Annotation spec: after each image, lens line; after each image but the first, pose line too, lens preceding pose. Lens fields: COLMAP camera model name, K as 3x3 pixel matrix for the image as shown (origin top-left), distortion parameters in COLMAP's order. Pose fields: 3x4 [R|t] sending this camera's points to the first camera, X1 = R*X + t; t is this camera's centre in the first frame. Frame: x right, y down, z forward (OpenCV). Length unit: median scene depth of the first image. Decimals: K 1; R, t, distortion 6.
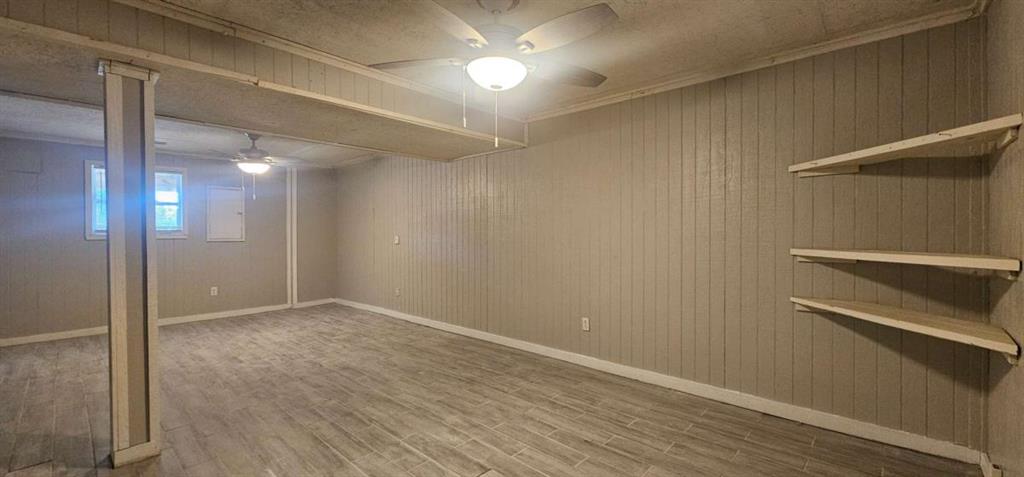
lens RADIAL K [[413.3, 0, 514.5], [0, 413.3, 235.4], [0, 0, 1]] dist [0.002859, -0.001148]
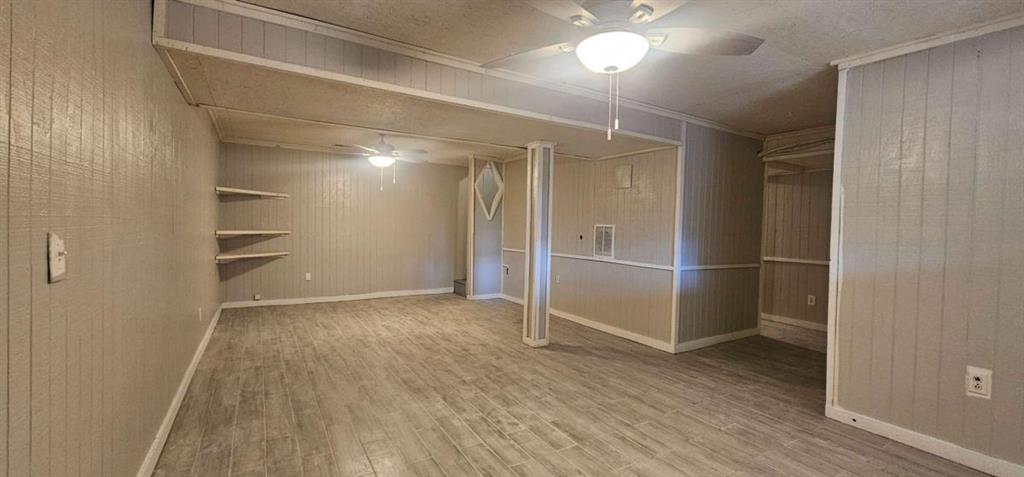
lens RADIAL K [[413.3, 0, 515.7], [0, 413.3, 239.2], [0, 0, 1]] dist [0.002859, -0.001148]
pose [[-0.962400, -0.024207, 0.270556, -0.879040], [-0.016705, 0.999410, 0.029996, -0.007650], [-0.271123, 0.024348, -0.962237, 1.873649]]
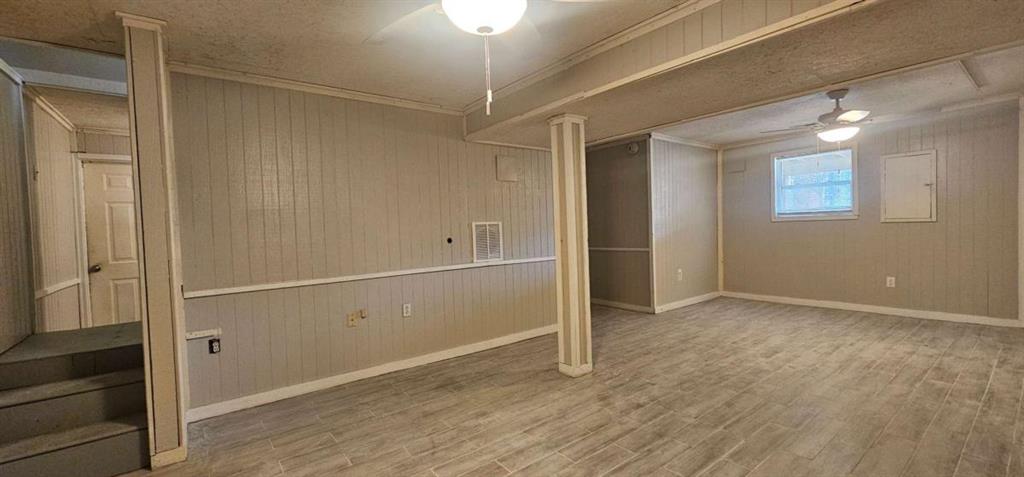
lens RADIAL K [[413.3, 0, 511.5], [0, 413.3, 239.2], [0, 0, 1]] dist [0.002859, -0.001148]
pose [[-0.175654, 0.043618, -0.983485, 0.387502], [0.033059, 0.998716, 0.038389, -0.013907], [0.983897, -0.025770, -0.176871, 0.689967]]
